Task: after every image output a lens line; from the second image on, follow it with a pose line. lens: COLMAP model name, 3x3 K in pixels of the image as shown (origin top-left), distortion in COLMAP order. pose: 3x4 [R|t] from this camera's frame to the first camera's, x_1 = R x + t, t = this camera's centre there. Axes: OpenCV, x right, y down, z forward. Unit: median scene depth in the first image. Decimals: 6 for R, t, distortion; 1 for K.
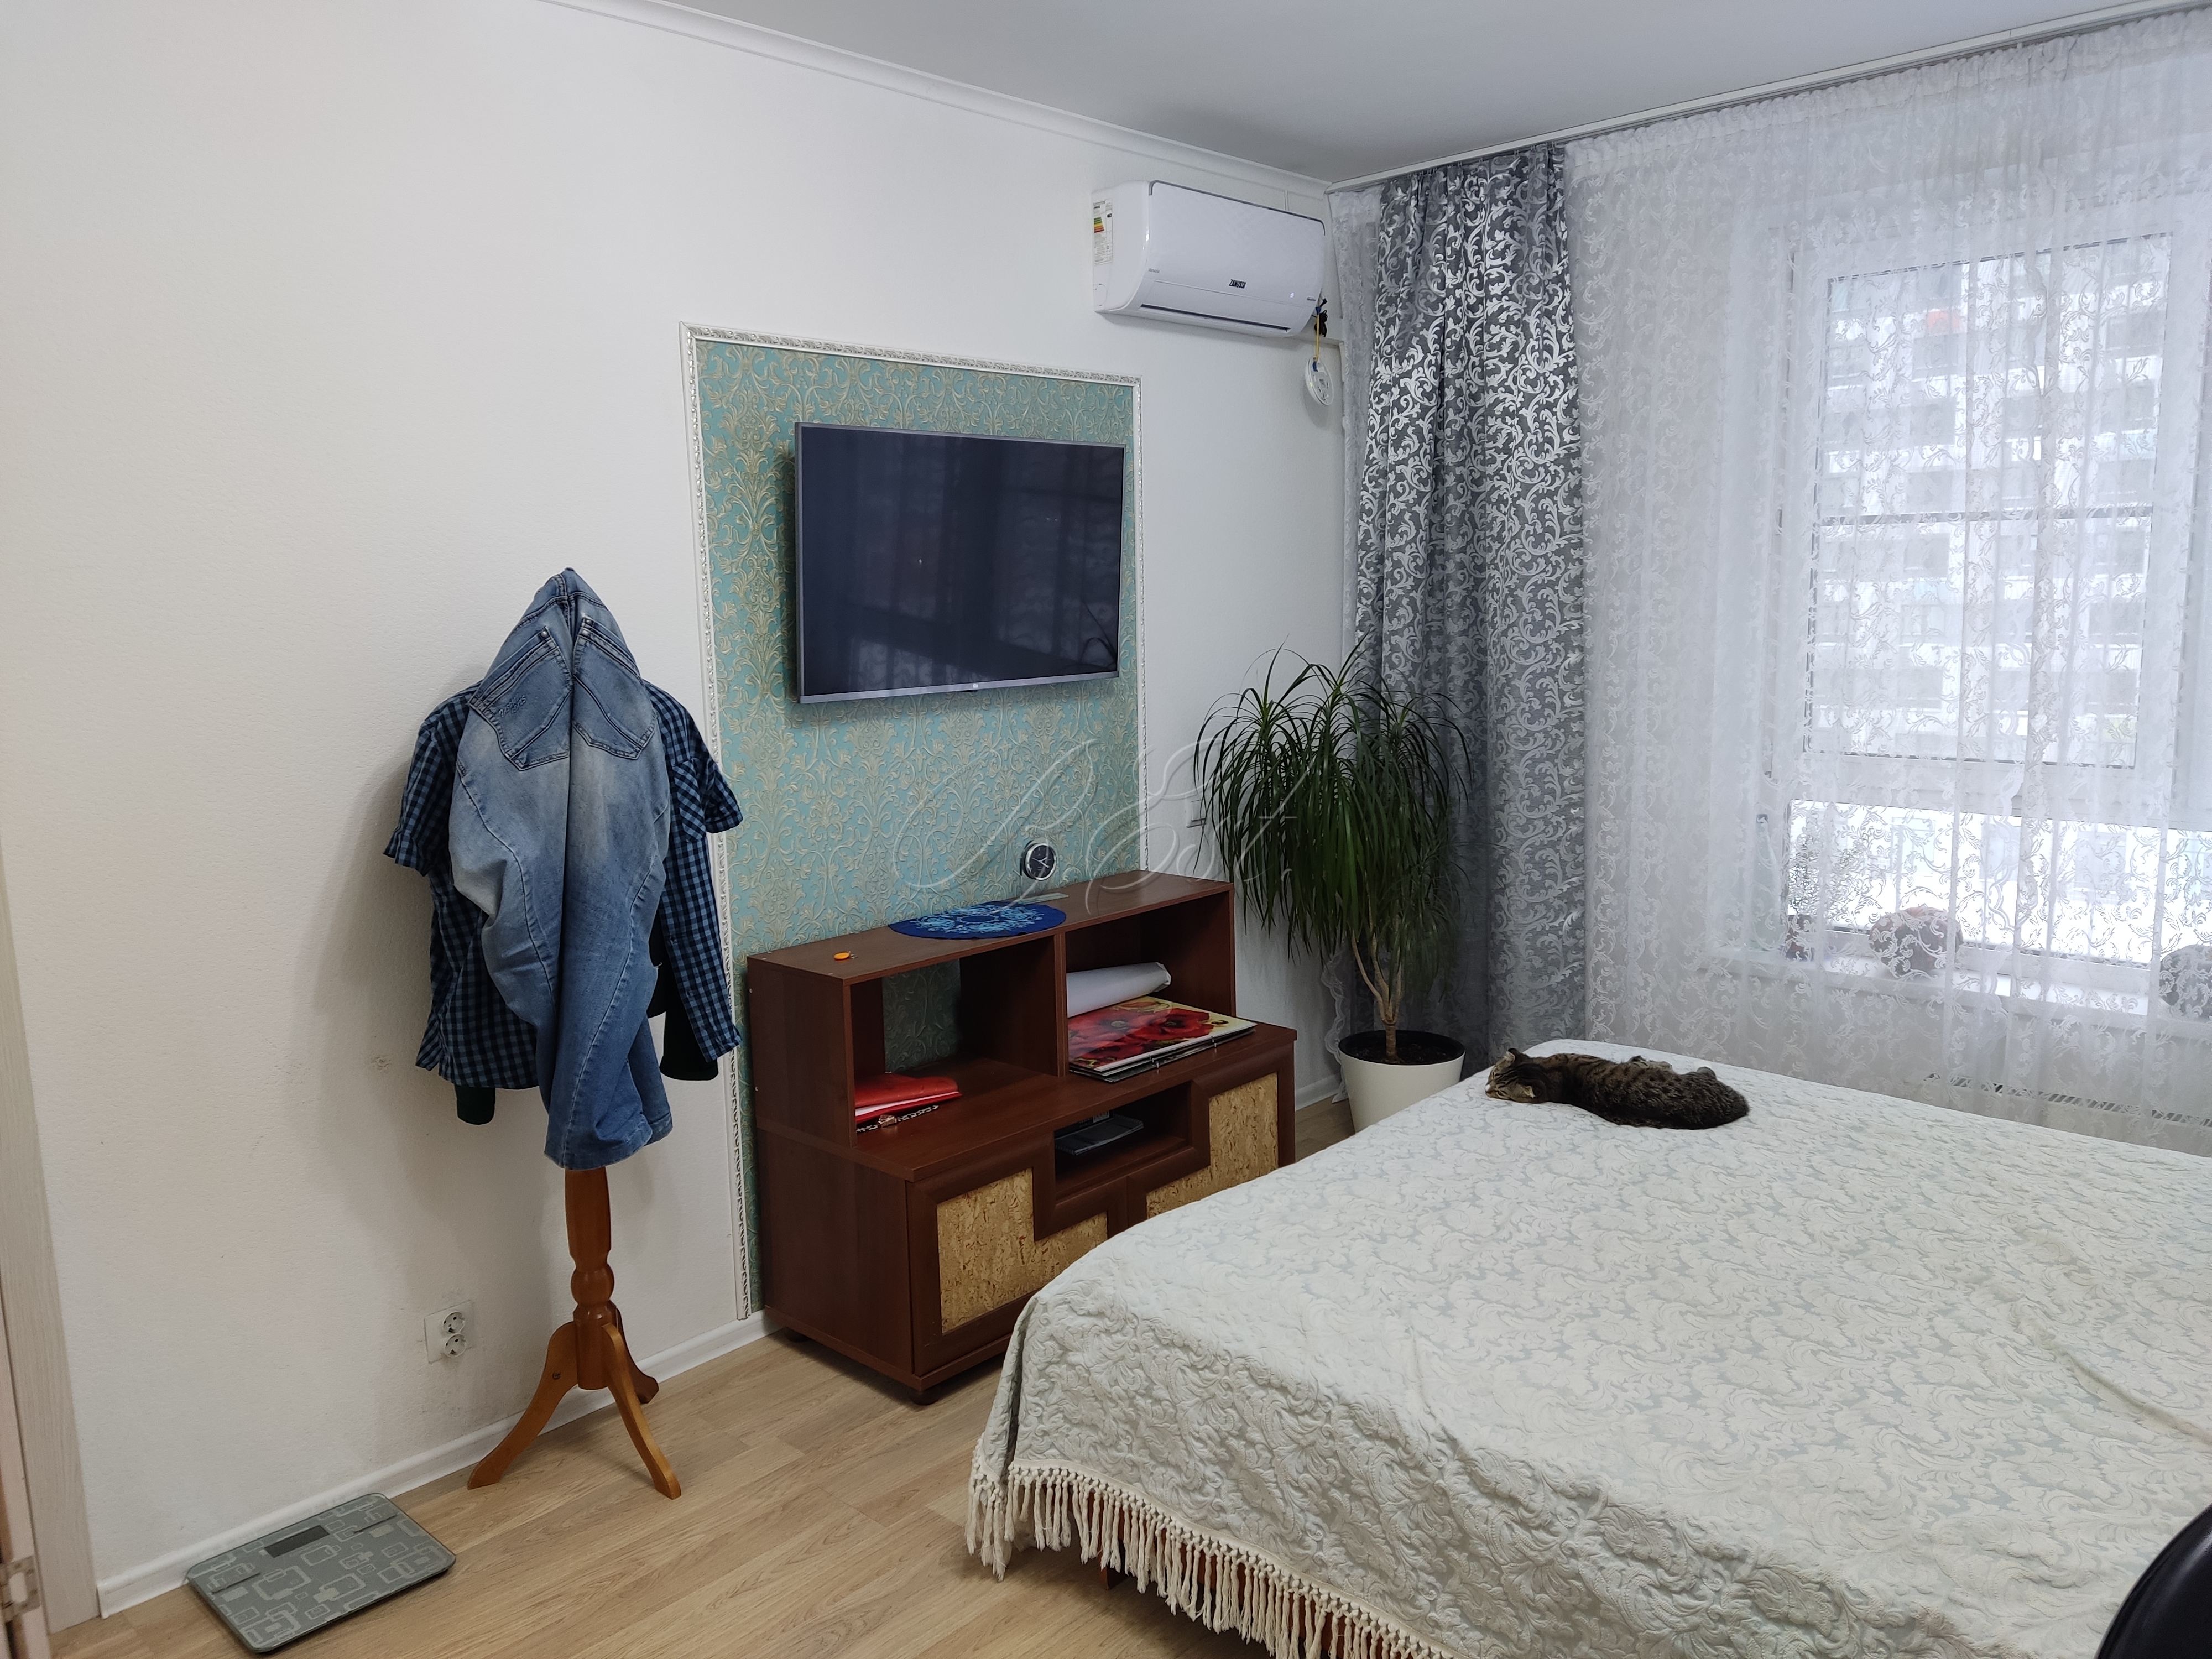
lens RADIAL K [[1621.8, 0, 1099.8], [0, 1621.8, 824.7], [0, 0, 1]] dist [0.120593, -0.167353]
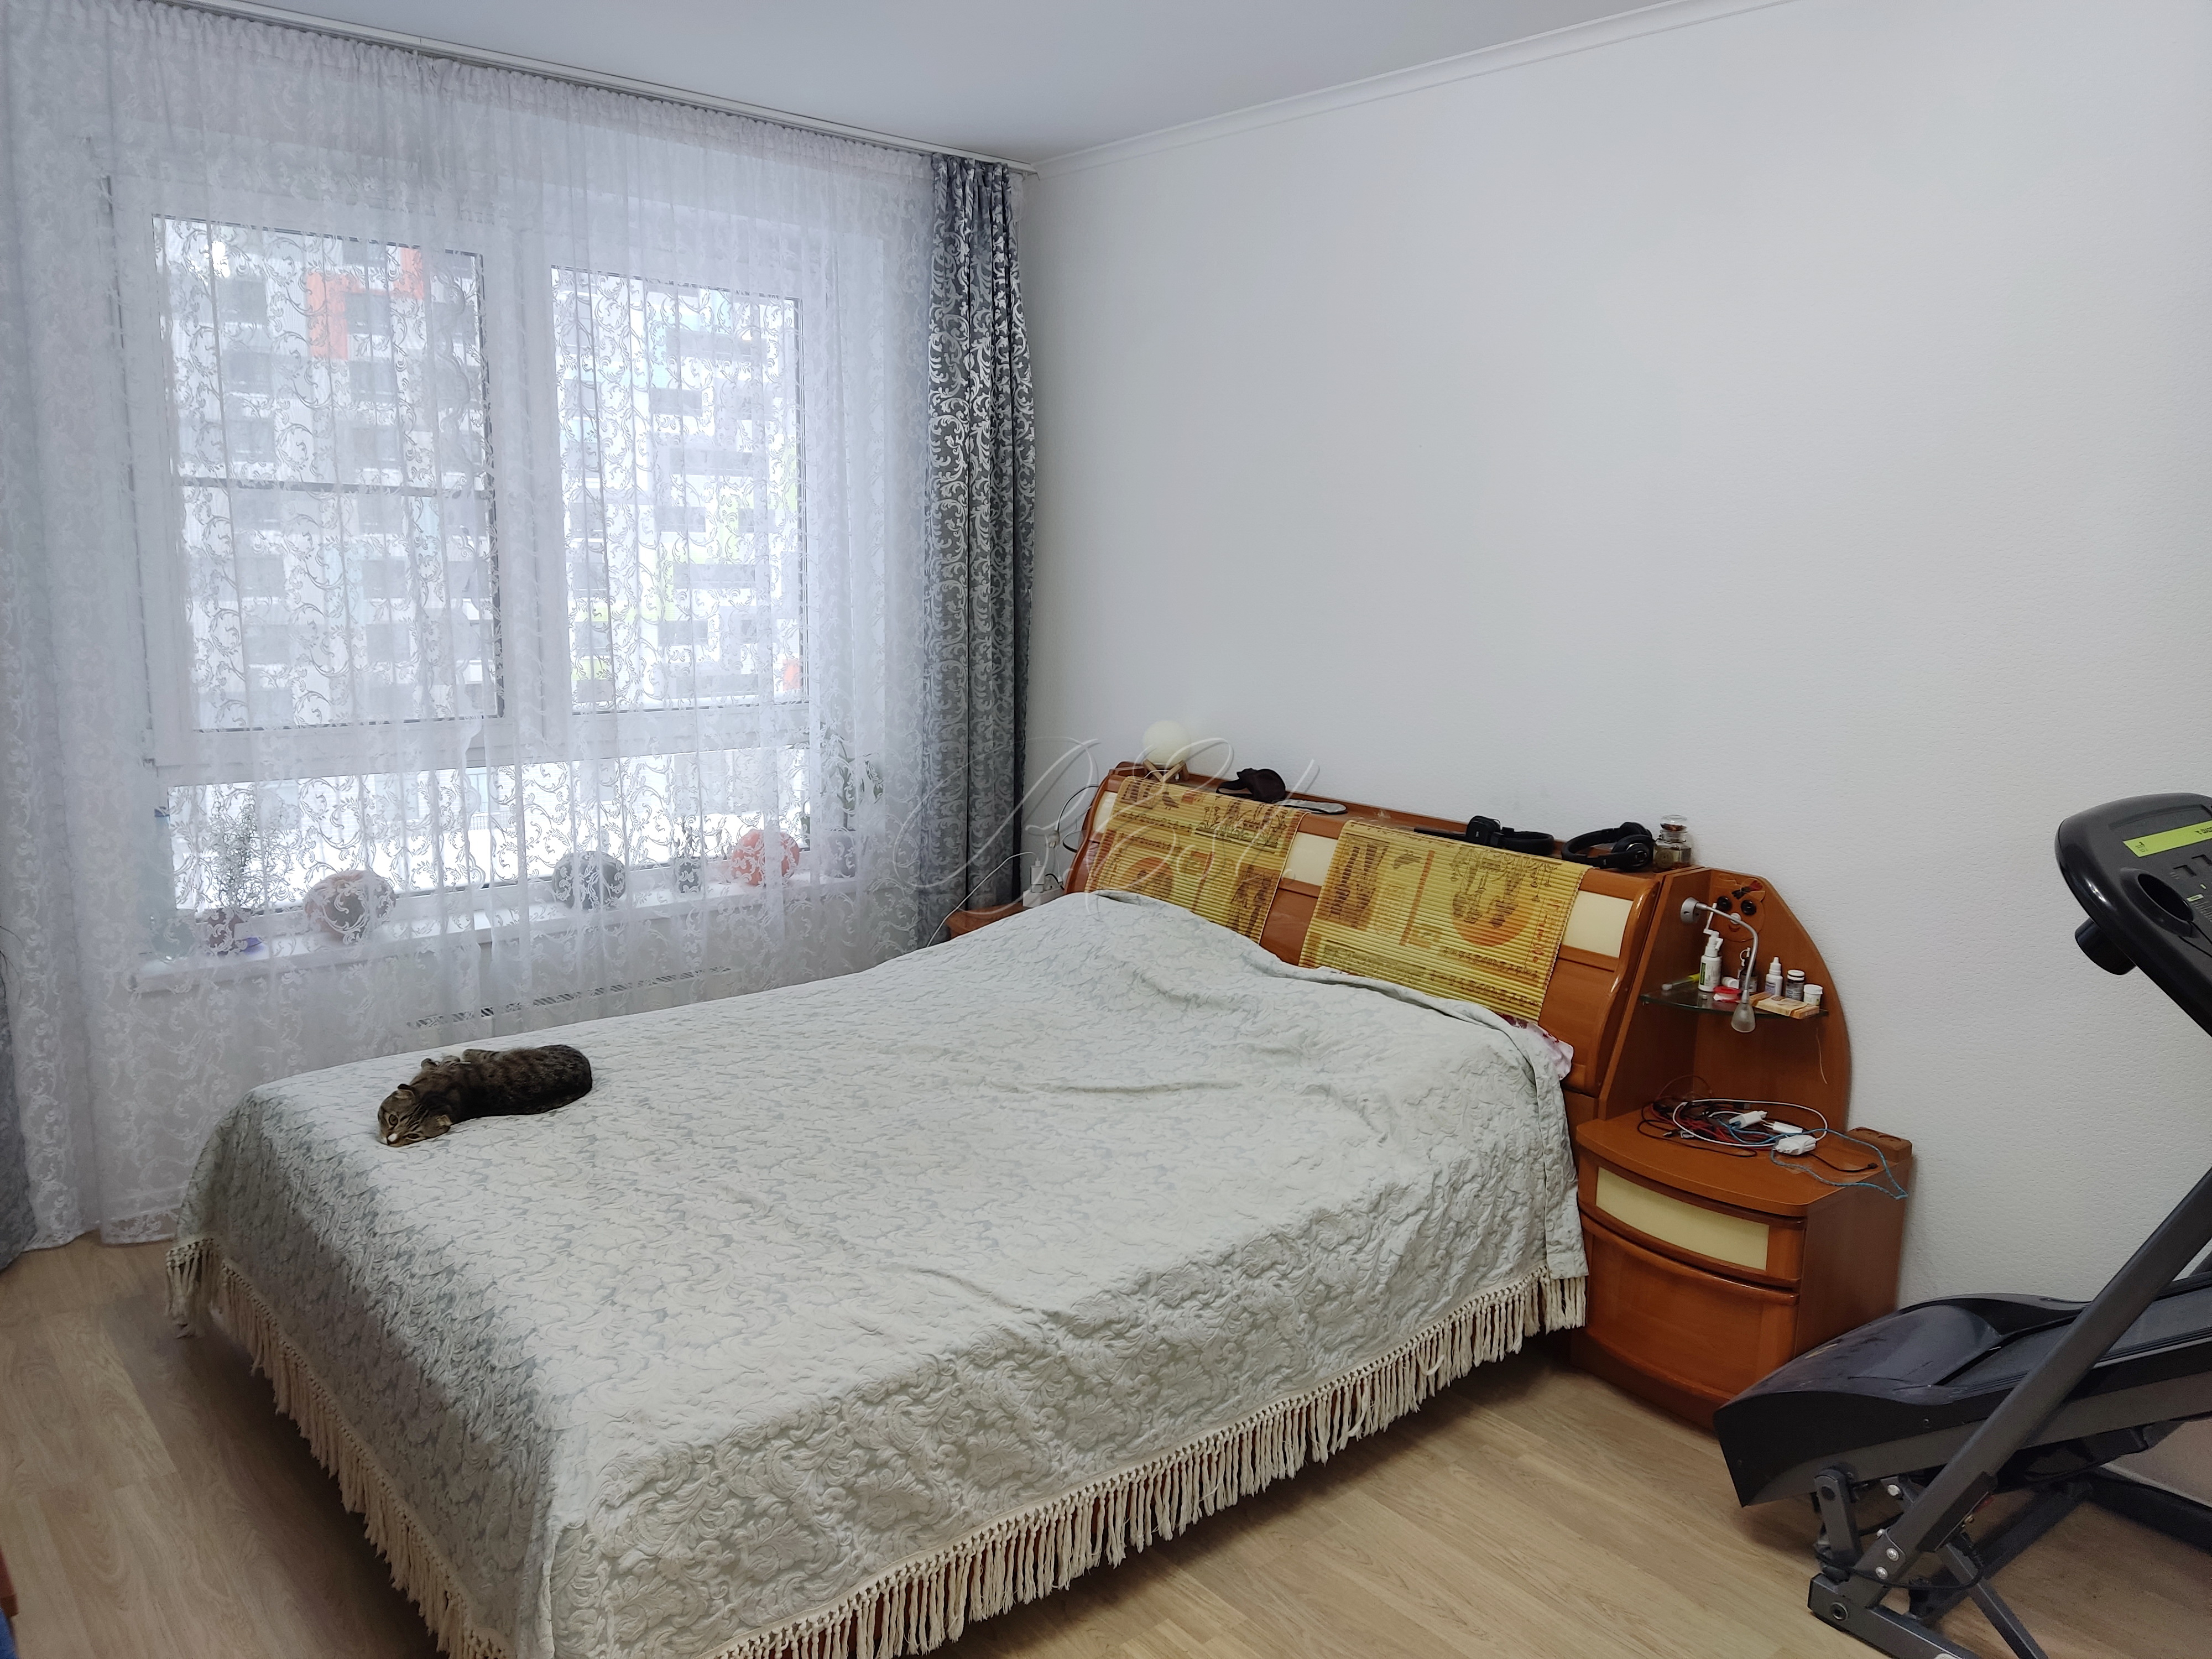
lens RADIAL K [[1621.8, 0, 1099.8], [0, 1621.8, 824.7], [0, 0, 1]] dist [0.120593, -0.167353]
pose [[0.117097, -0.147977, 0.982034, -0.712631], [0.121247, 0.983570, 0.133751, -0.093697], [-0.985691, 0.103407, 0.133115, 0.650834]]
